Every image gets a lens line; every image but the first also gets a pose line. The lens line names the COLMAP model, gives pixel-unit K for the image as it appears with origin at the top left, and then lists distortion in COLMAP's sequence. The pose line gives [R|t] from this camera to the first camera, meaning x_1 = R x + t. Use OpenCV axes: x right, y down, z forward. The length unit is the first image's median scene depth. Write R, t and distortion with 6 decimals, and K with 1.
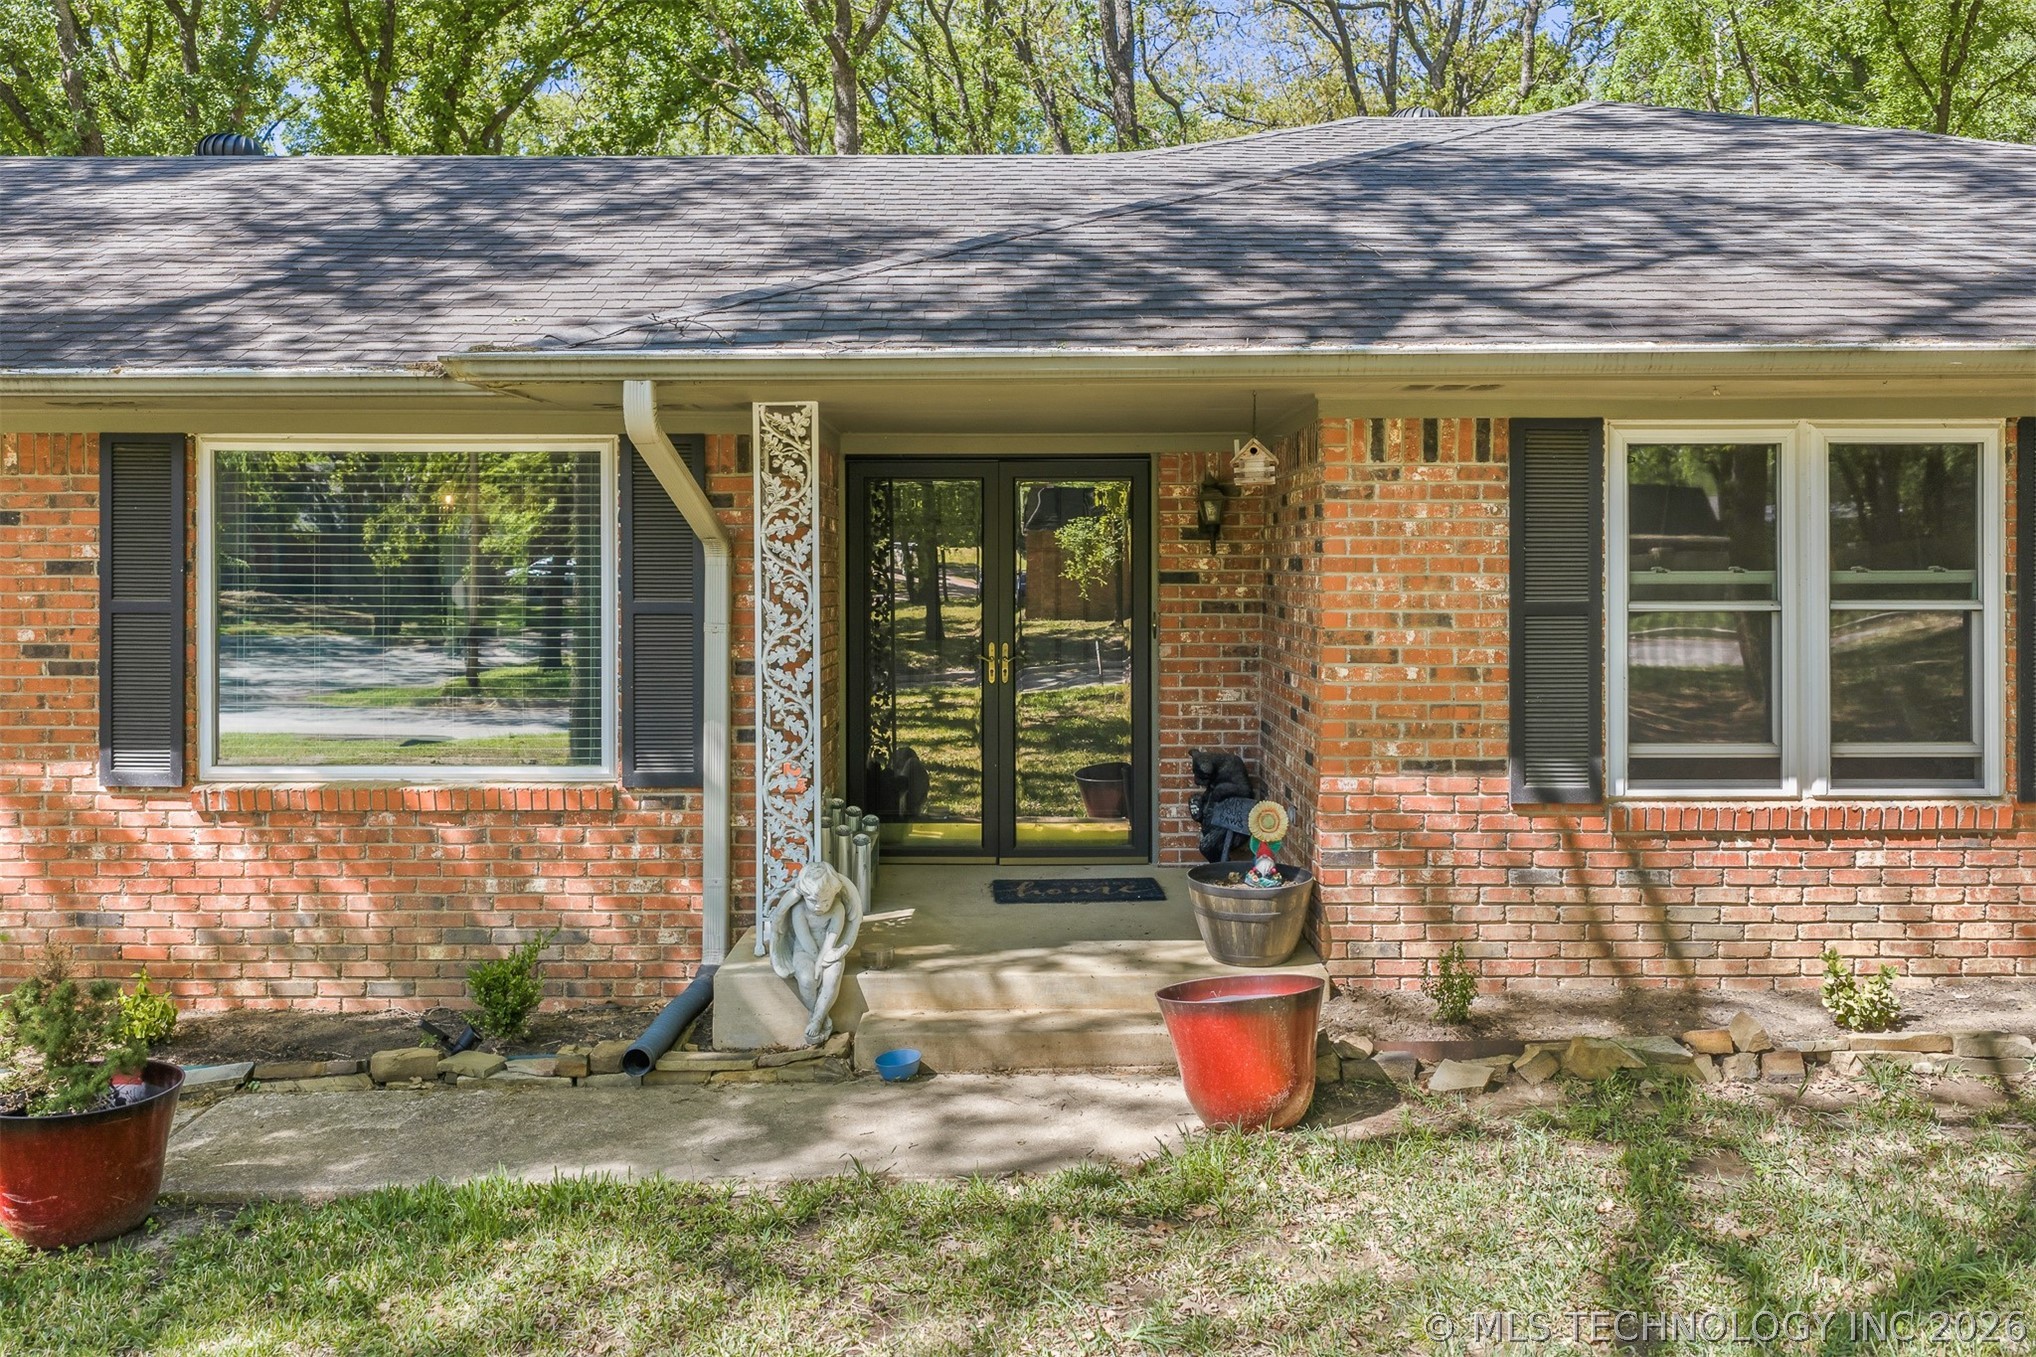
lens RADIAL K [[1732.5, 0, 940.7], [0, 1732.5, 528.7], [0, 0, 1]] dist [0.005373, 0.002554]
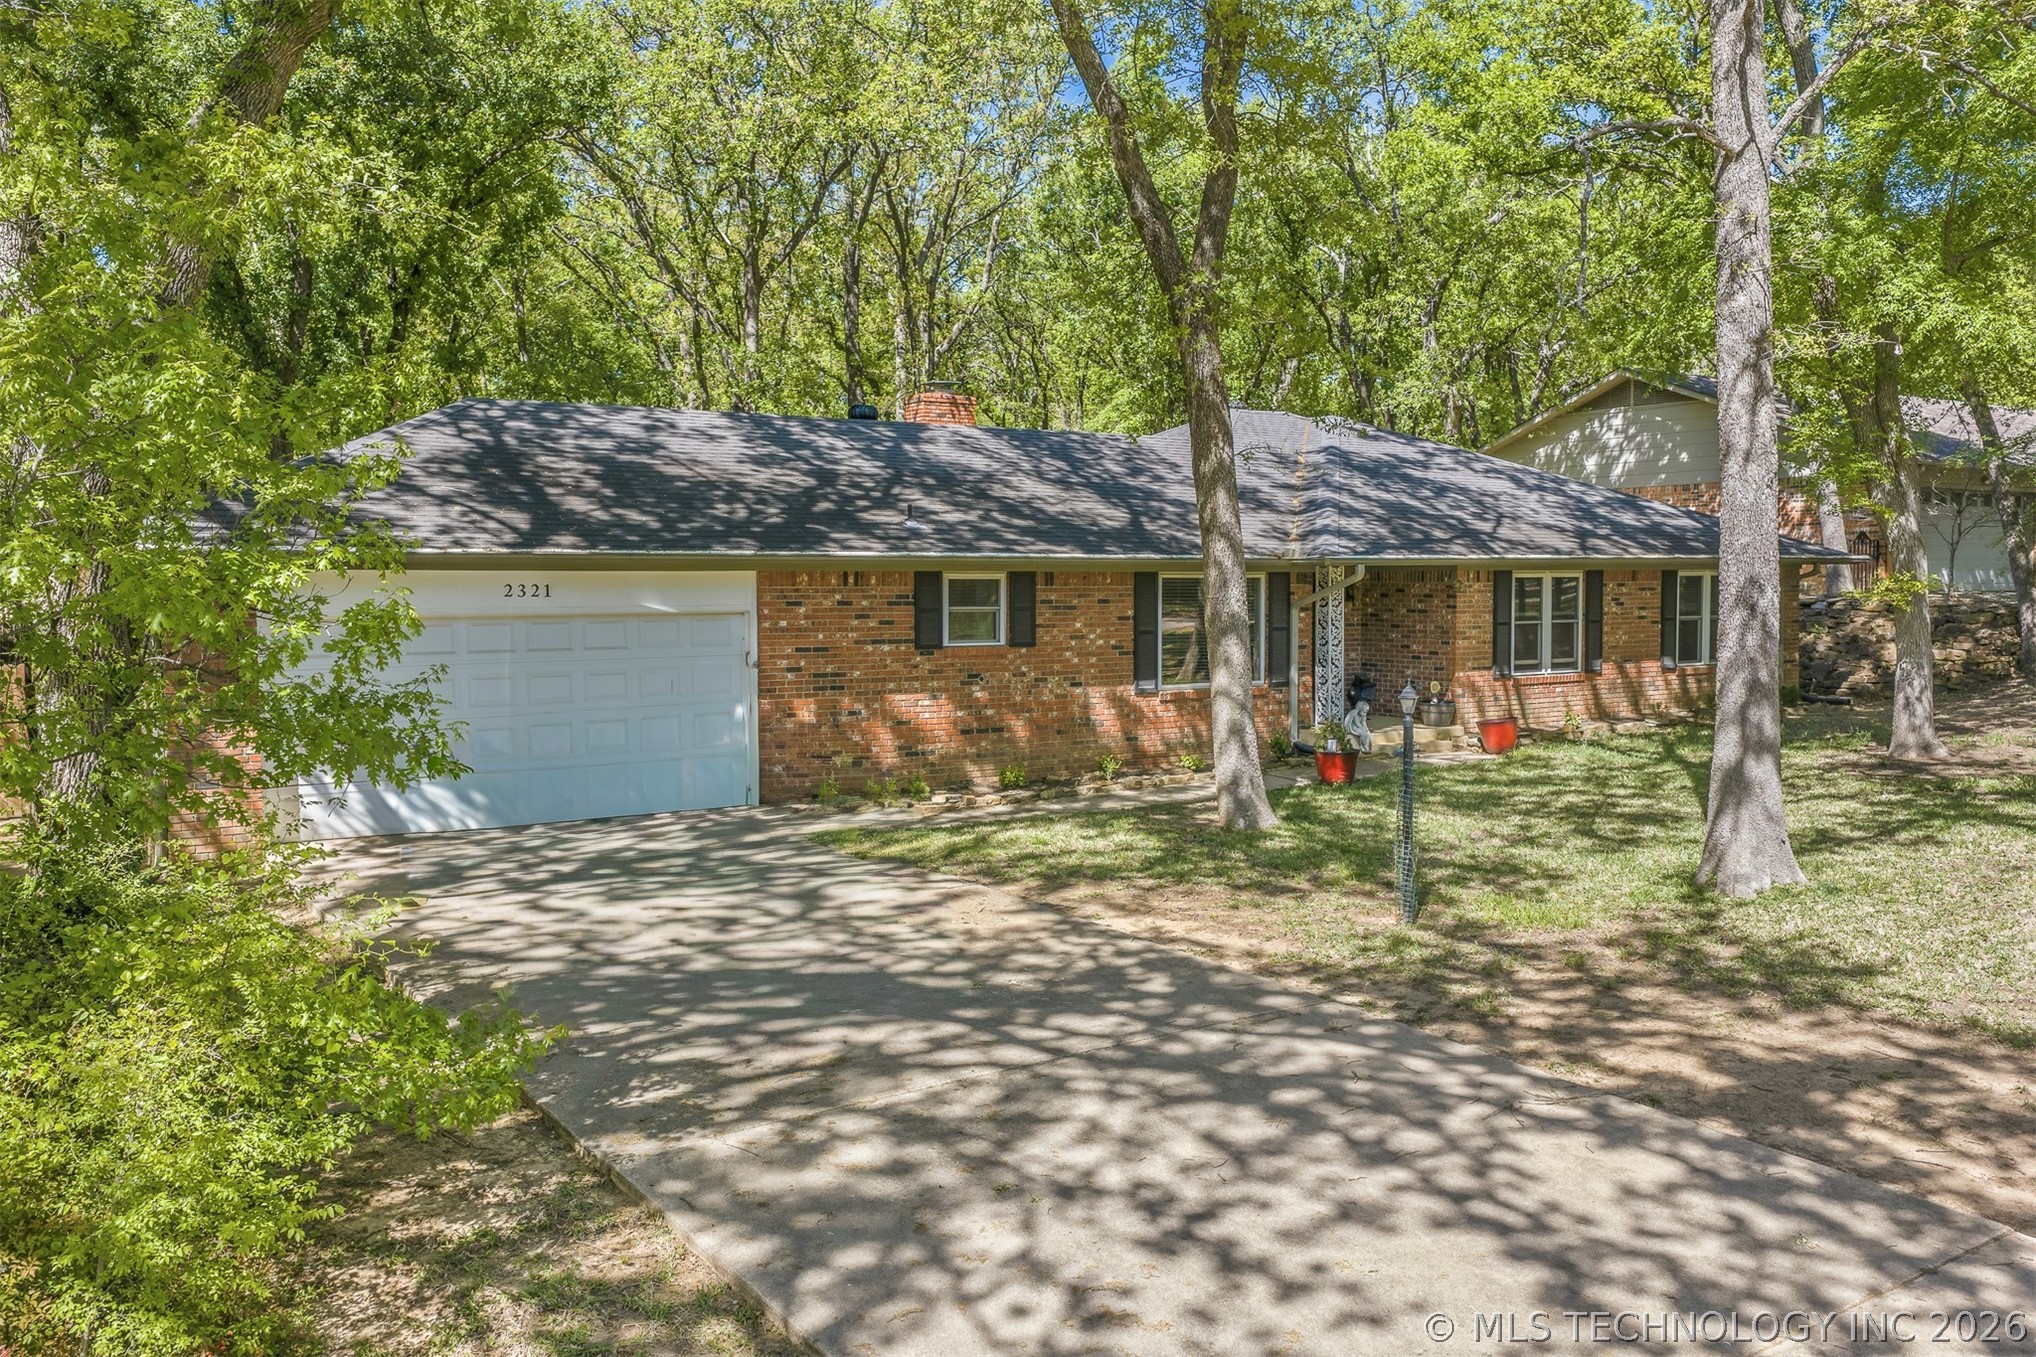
lens RADIAL K [[1767.3, 0, 1018.0], [0, 1767.3, 678.5], [0, 0, 1]] dist [0.006758, 0.003088]
pose [[0.828954, -0.035558, 0.558185, -2.485748], [-0.008101, 0.997109, 0.075549, -0.106369], [-0.559258, -0.067148, 0.826270, -1.443349]]
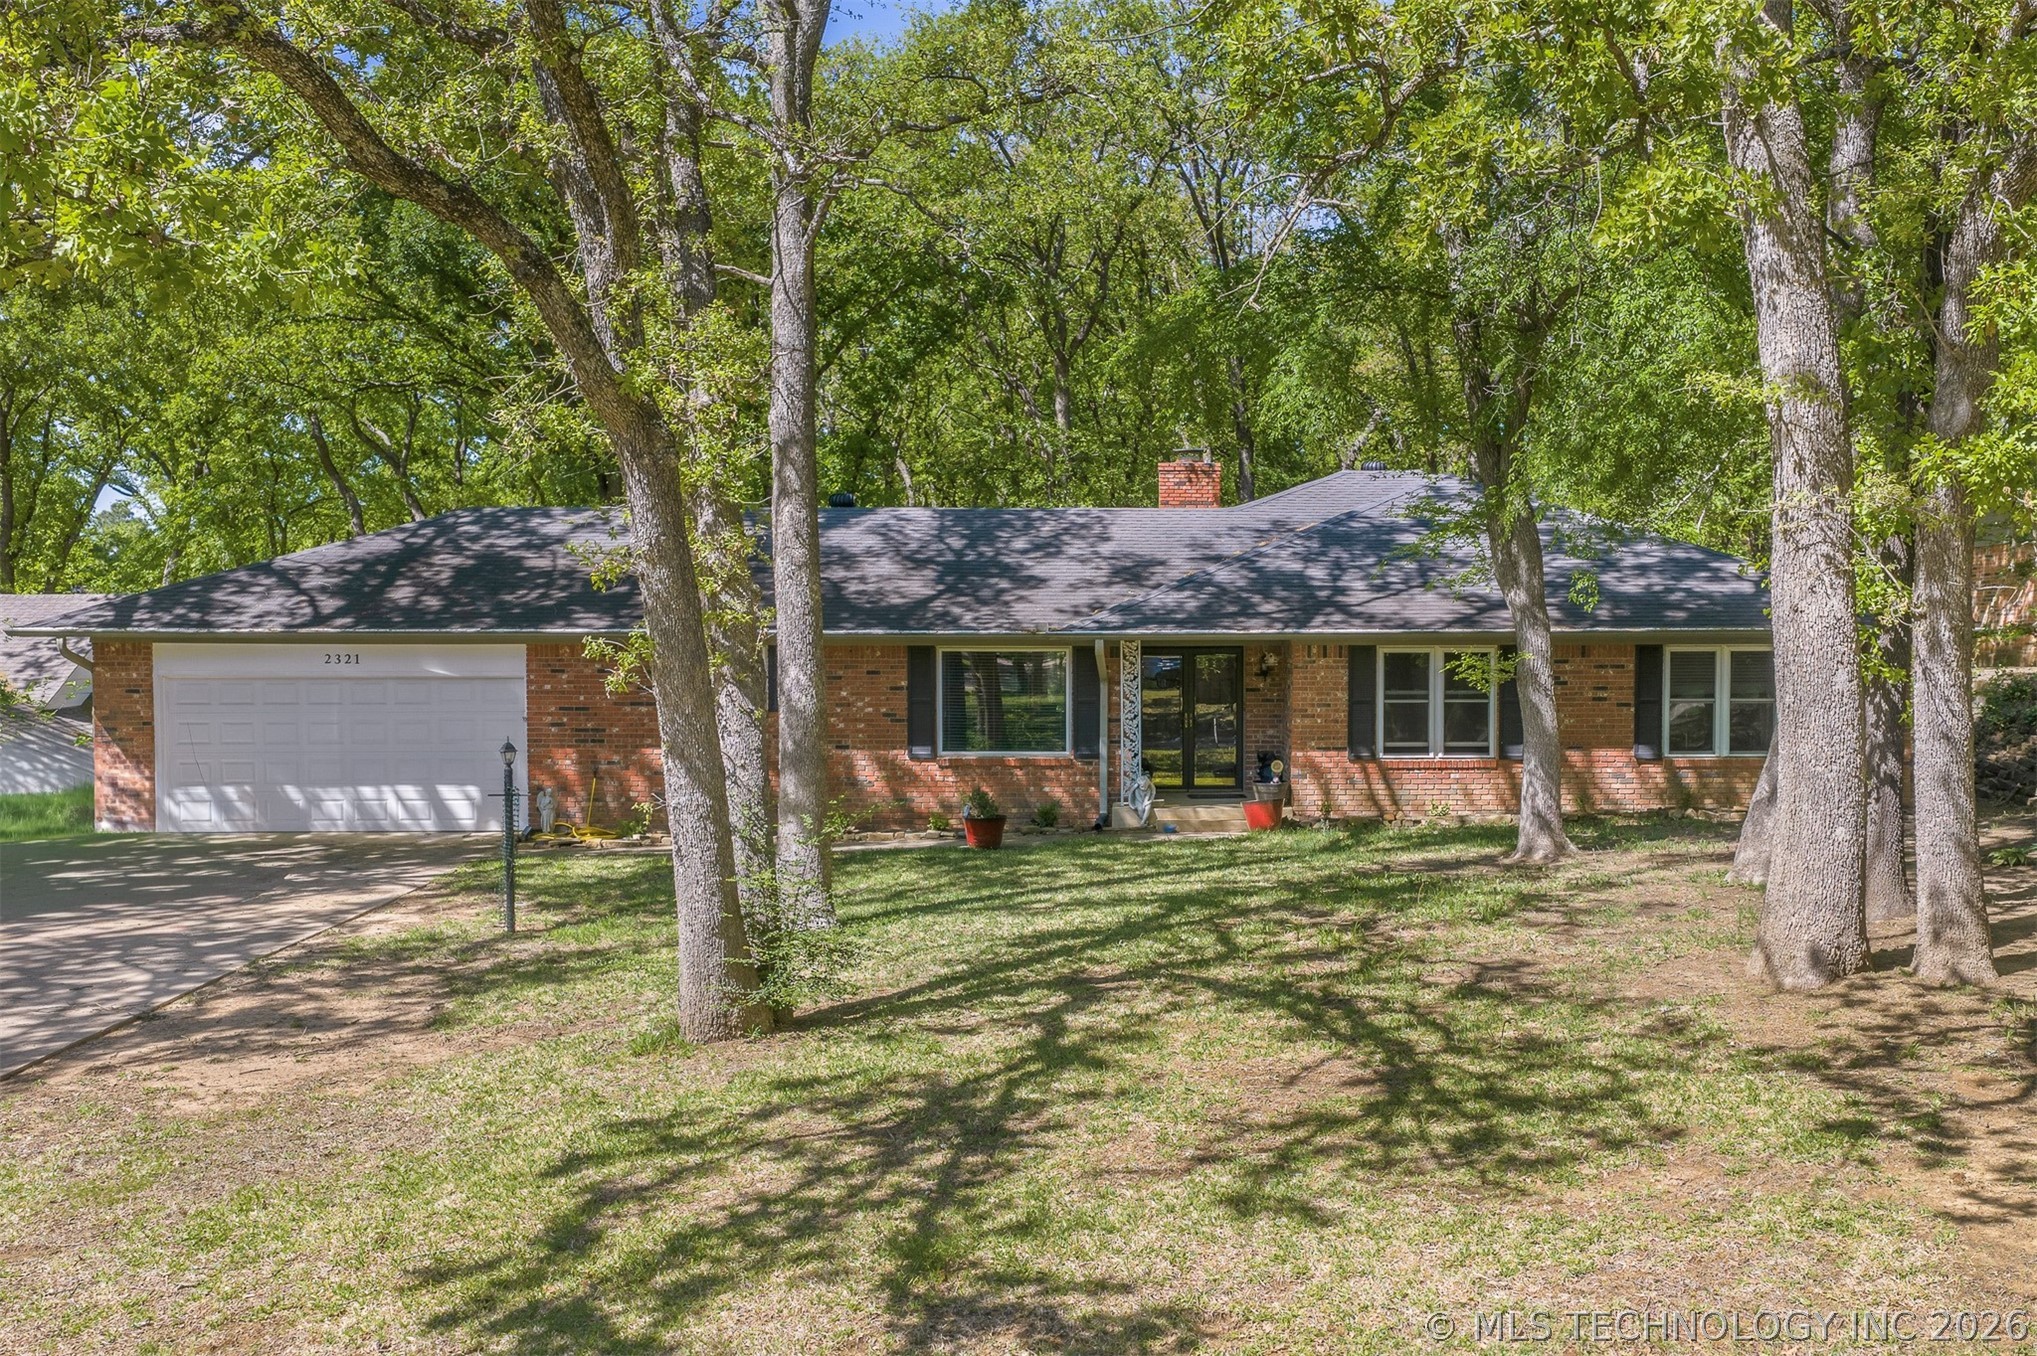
lens RADIAL K [[1768.1, 0, 1018.5], [0, 1768.1, 678.0], [0, 0, 1]] dist [0.006758, 0.003088]
pose [[0.999891, -0.000045, -0.014749, -0.255773], [0.000599, 0.999293, 0.037581, -0.127320], [0.014737, -0.037586, 0.999185, -2.396534]]
